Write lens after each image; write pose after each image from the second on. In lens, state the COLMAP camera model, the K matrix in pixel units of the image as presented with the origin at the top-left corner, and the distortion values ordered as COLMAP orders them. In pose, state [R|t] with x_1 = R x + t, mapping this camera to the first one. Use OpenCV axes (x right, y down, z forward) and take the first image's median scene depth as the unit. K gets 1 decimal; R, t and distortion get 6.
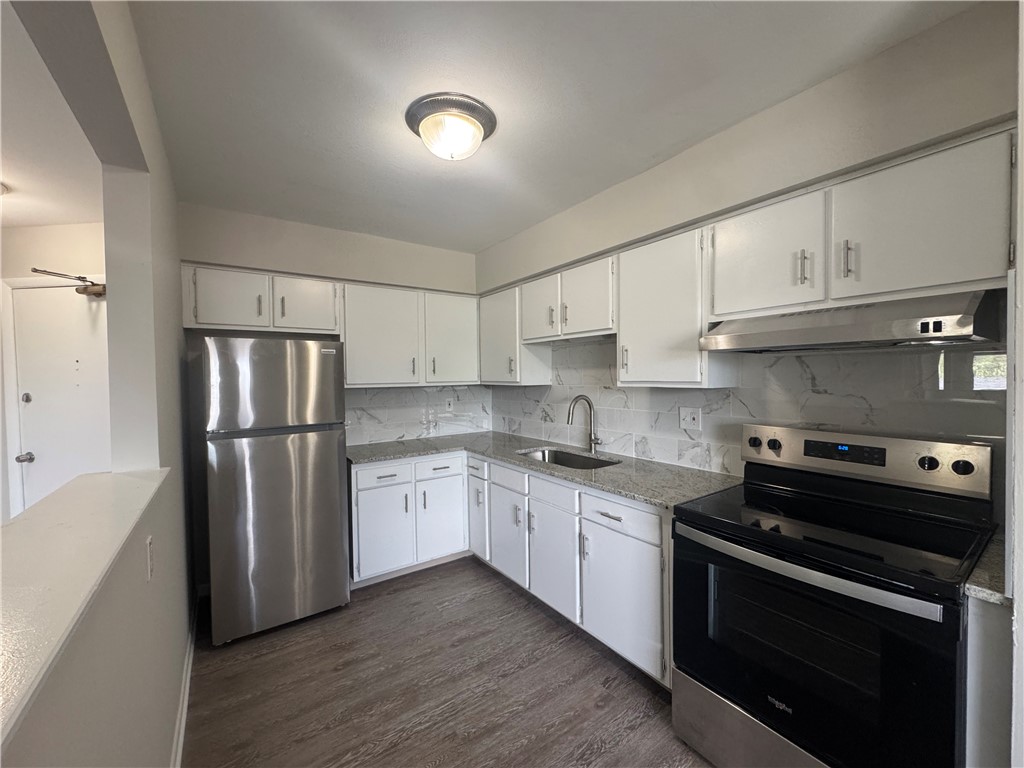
lens RADIAL K [[410.5, 0, 512.4], [0, 410.5, 384.9], [0, 0, 1]] dist [-0.003246, 0.000444]
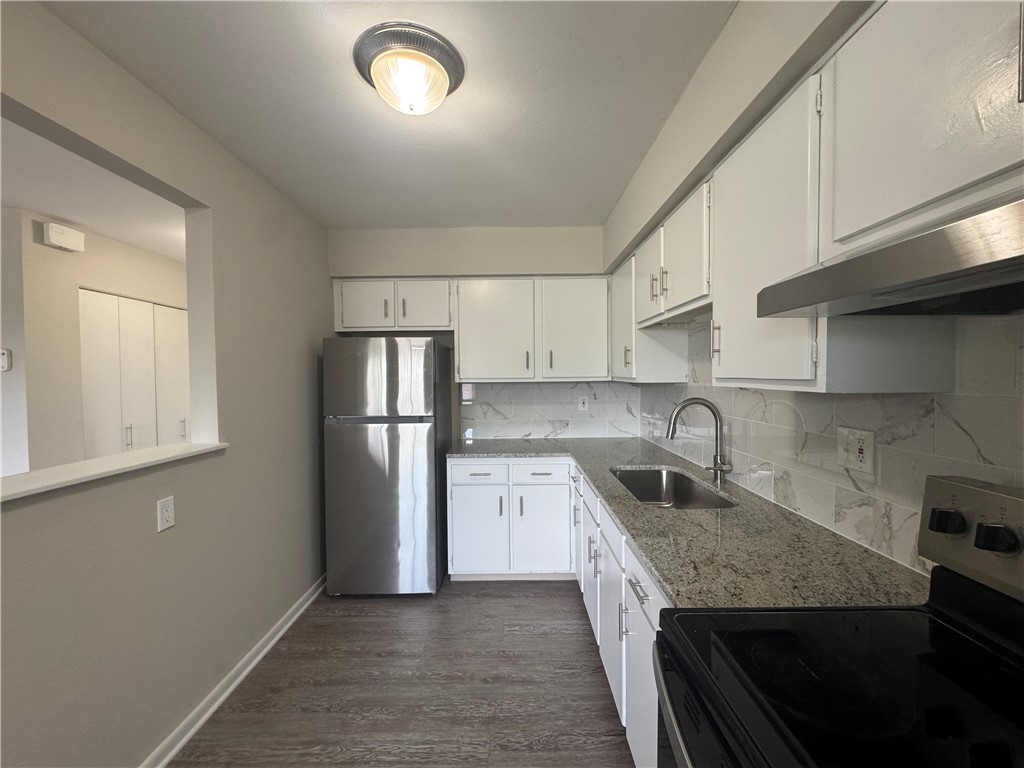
lens RADIAL K [[410.5, 0, 512.4], [0, 410.5, 384.9], [0, 0, 1]] dist [-0.003246, 0.000444]
pose [[0.815912, 0.018423, -0.577883, 0.326785], [-0.012287, 0.999819, 0.014527, -0.003011], [0.578046, -0.004753, 0.815990, 0.272170]]
